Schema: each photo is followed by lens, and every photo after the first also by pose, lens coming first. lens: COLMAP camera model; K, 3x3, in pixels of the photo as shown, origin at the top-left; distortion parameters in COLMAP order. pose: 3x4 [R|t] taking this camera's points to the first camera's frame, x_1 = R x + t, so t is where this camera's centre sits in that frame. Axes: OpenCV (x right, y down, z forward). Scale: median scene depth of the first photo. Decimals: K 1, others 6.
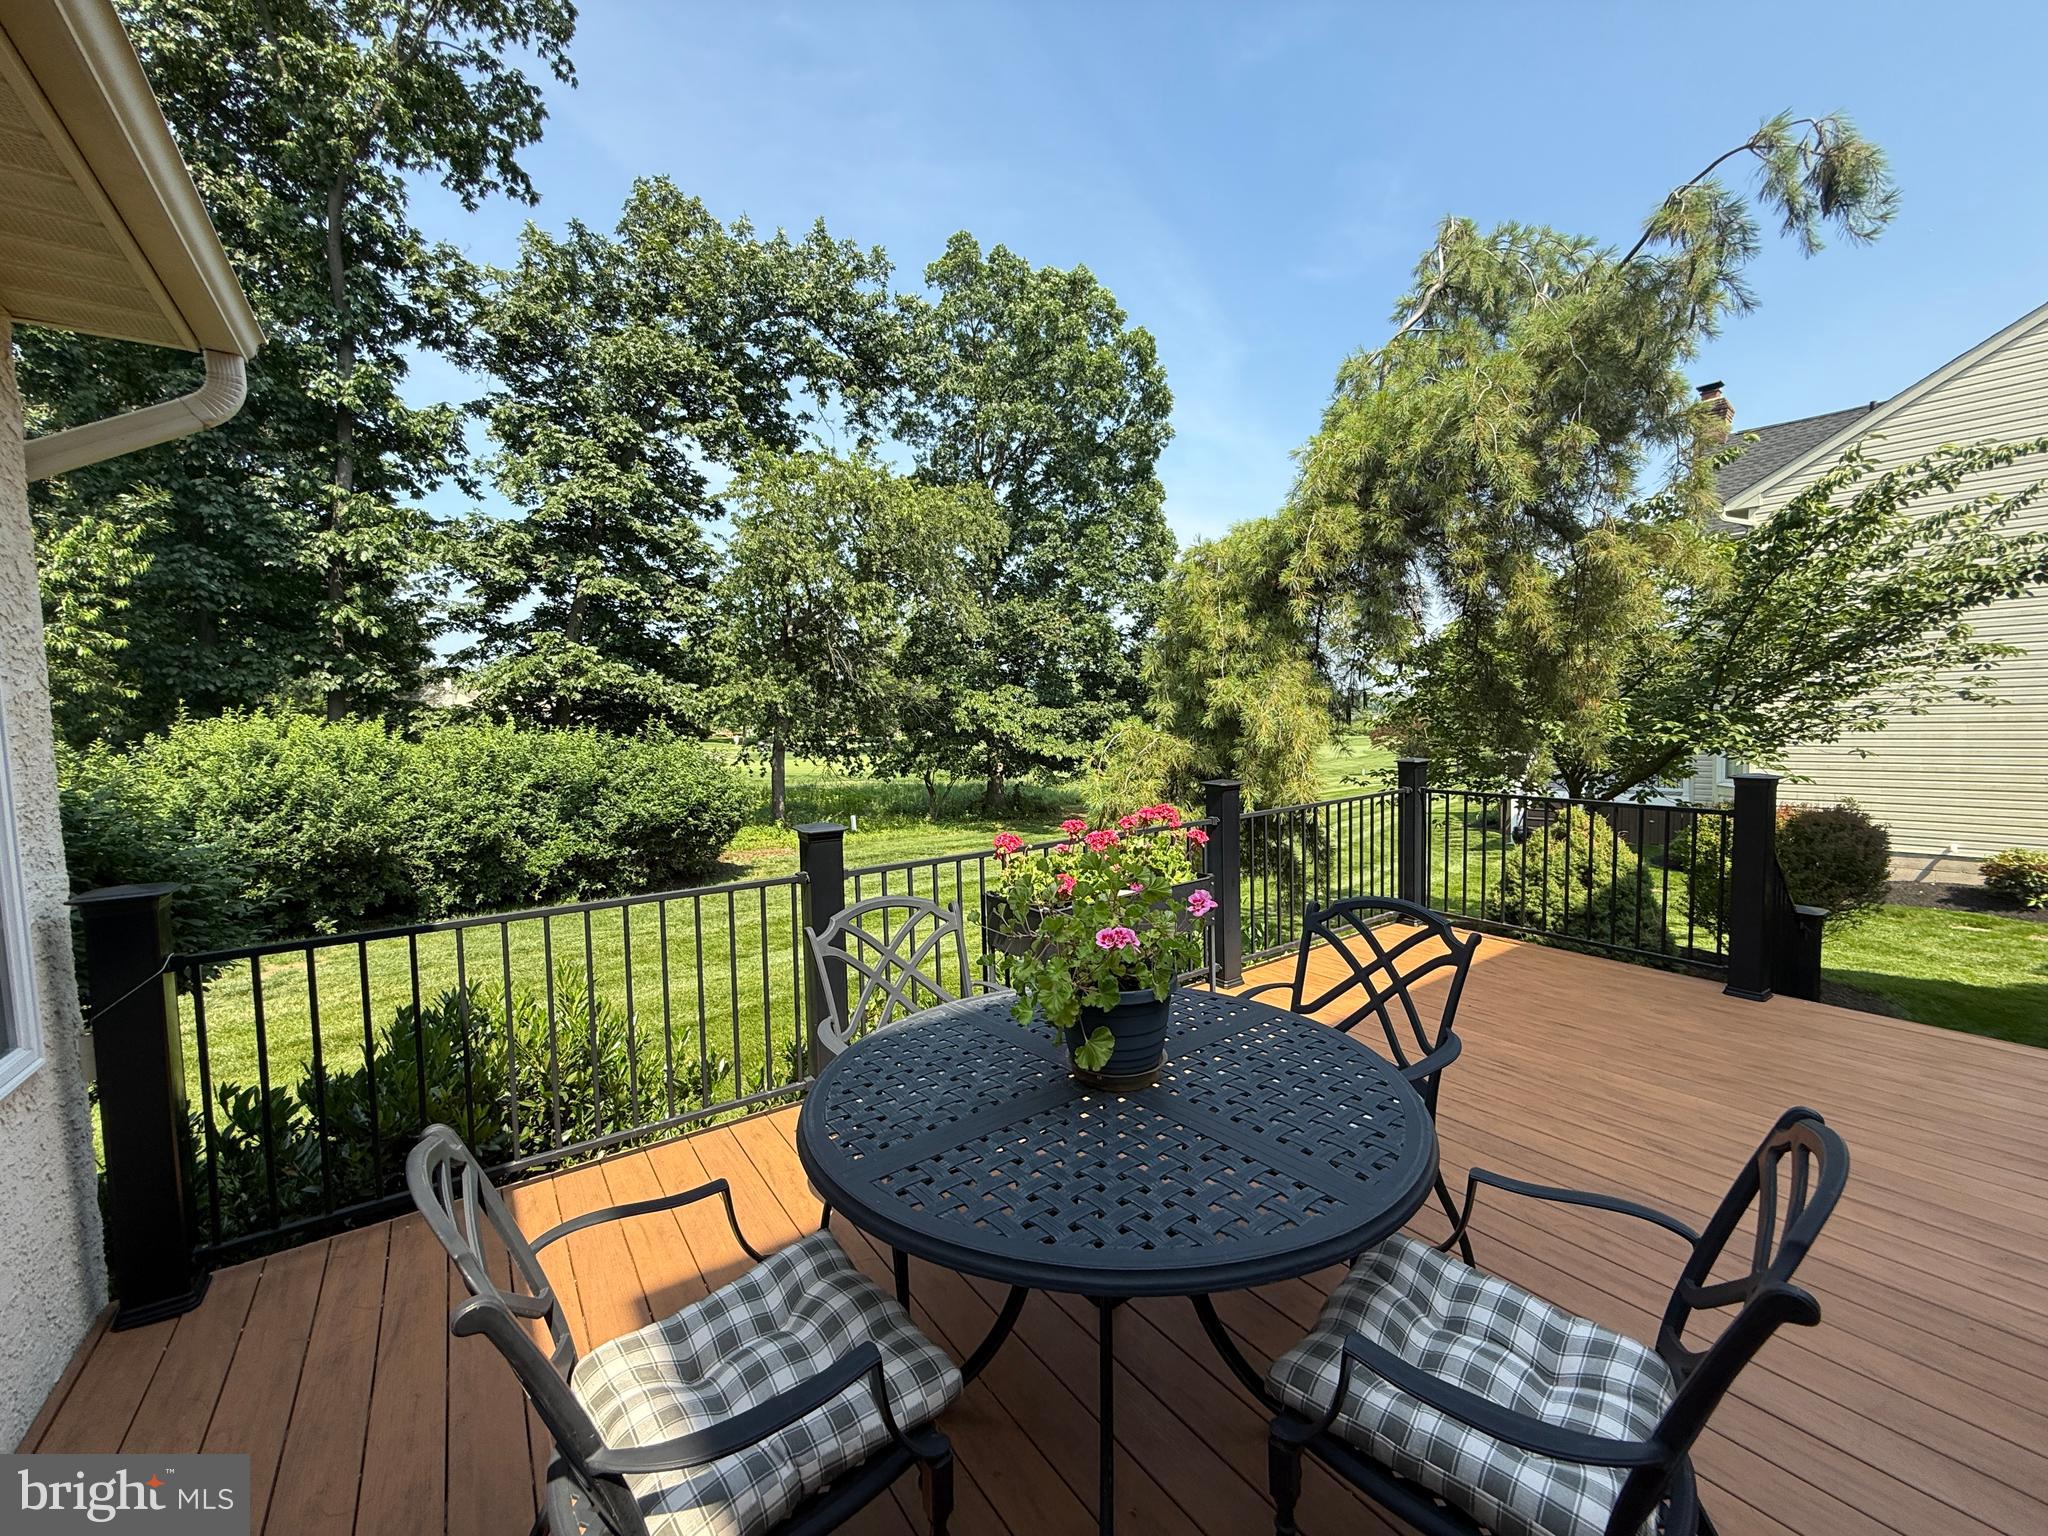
lens RADIAL K [[819.5, 0, 1029.7], [0, 819.5, 759.6], [0, 0, 1]] dist [-0.001420, 0.000754]
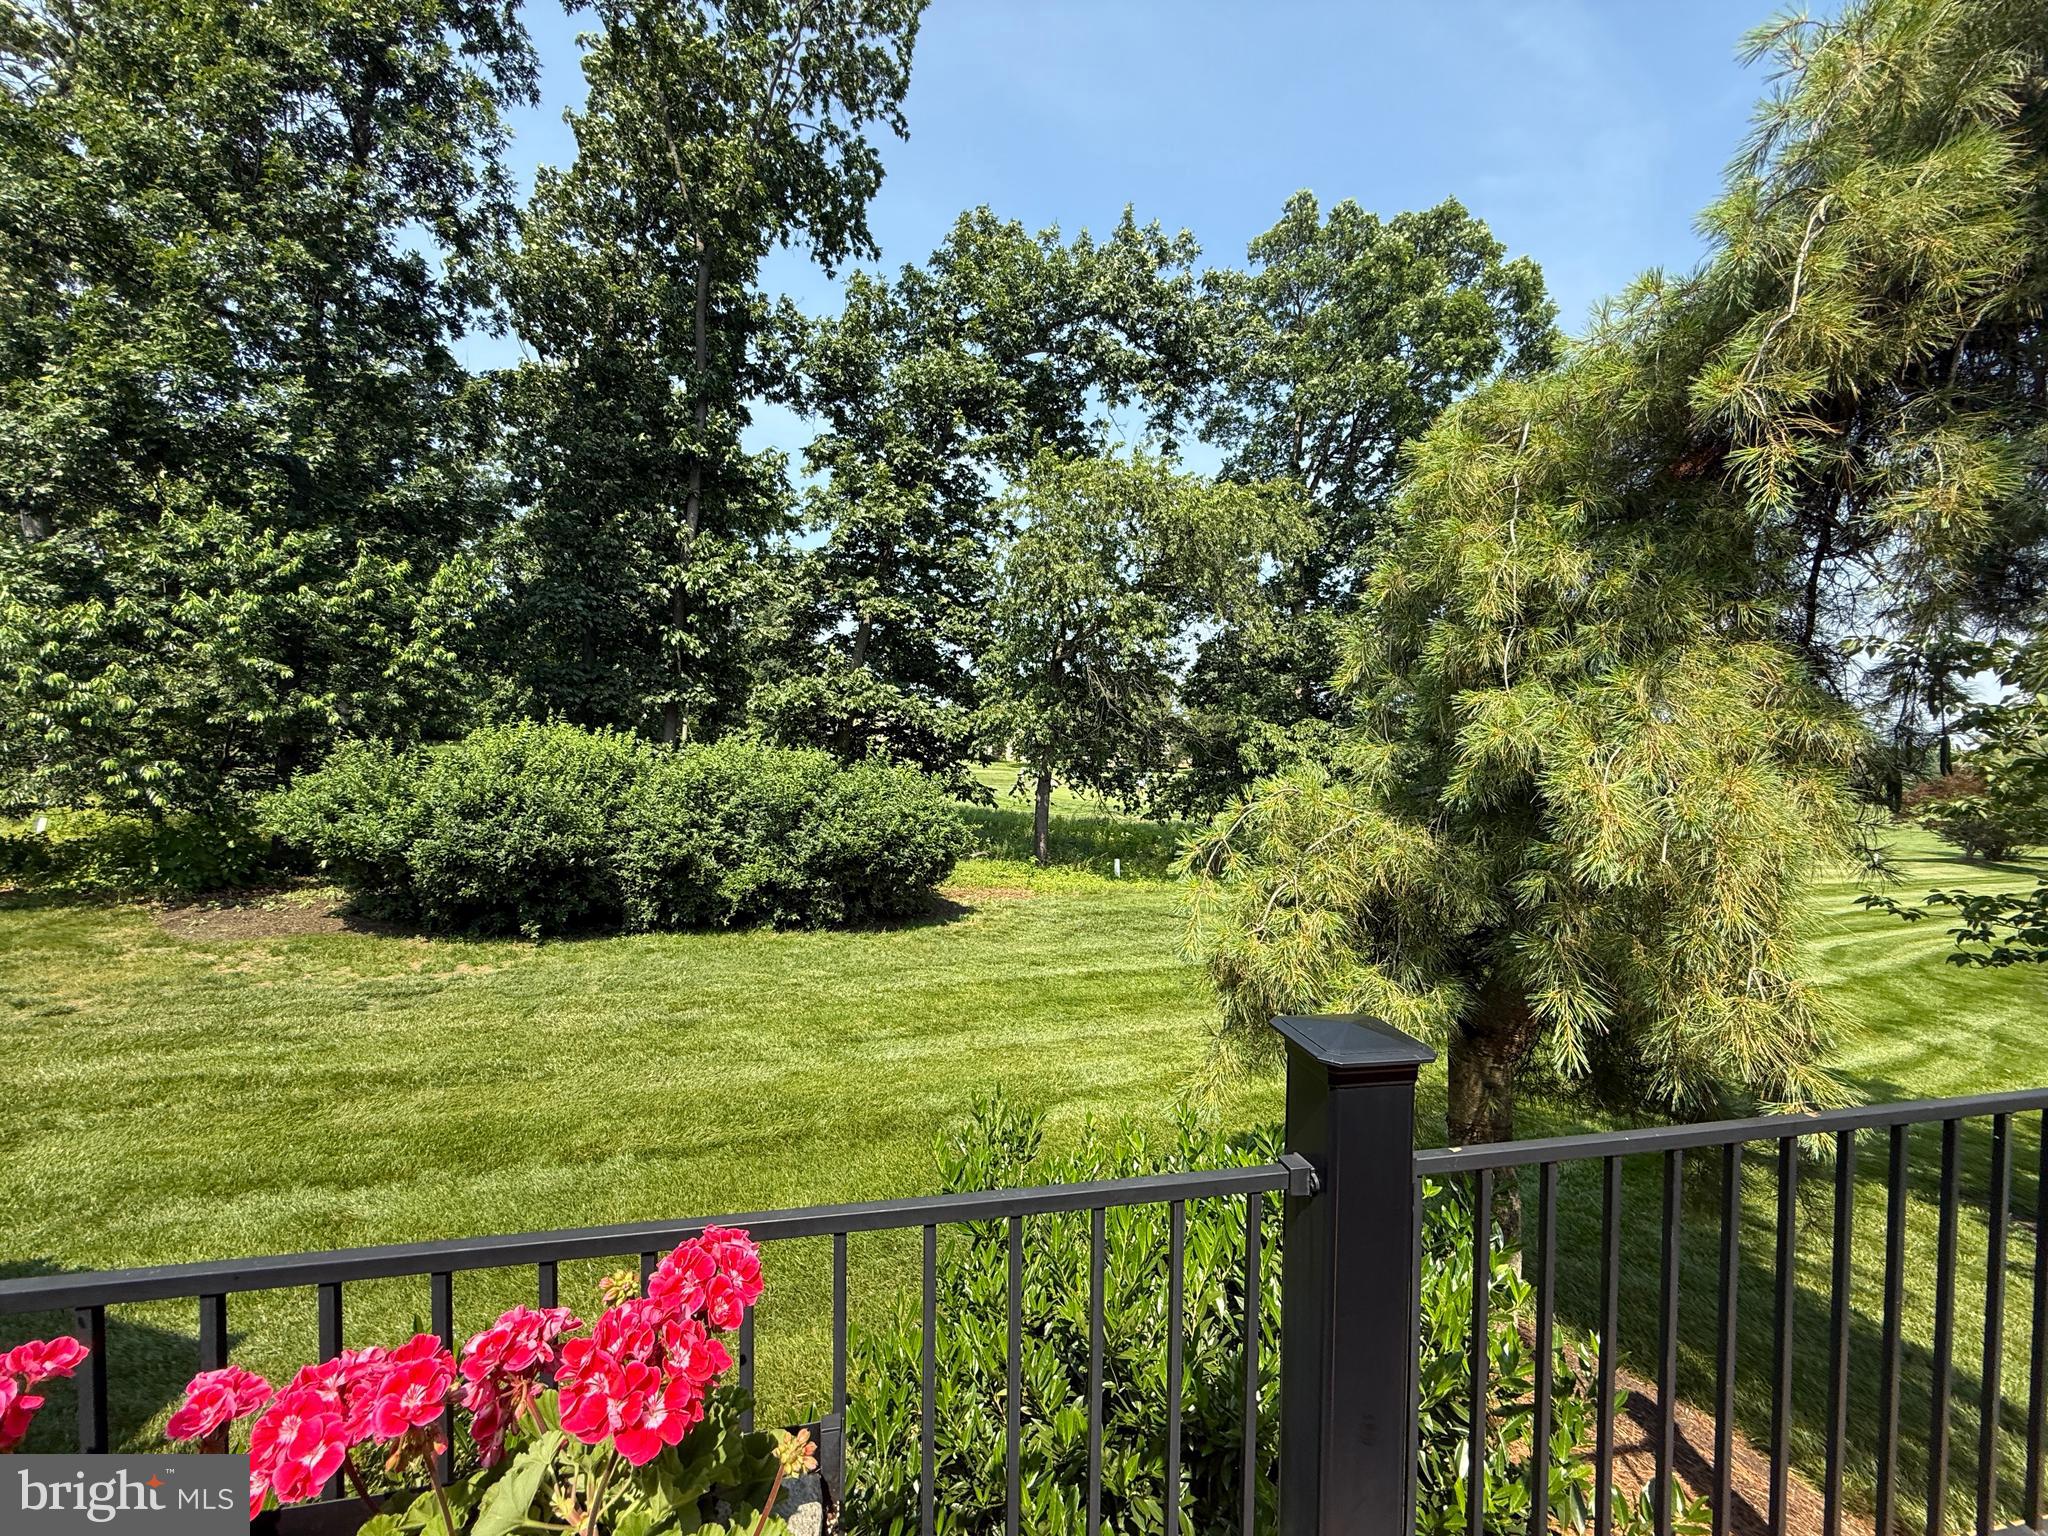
lens RADIAL K [[819.5, 0, 1020.8], [0, 819.5, 765.3], [0, 0, 1]] dist [-0.001420, 0.000754]
pose [[0.911391, 0.050507, -0.408431, 0.047513], [-0.063200, 0.997845, -0.017632, -0.010246], [0.406661, 0.041882, 0.912619, 0.138984]]
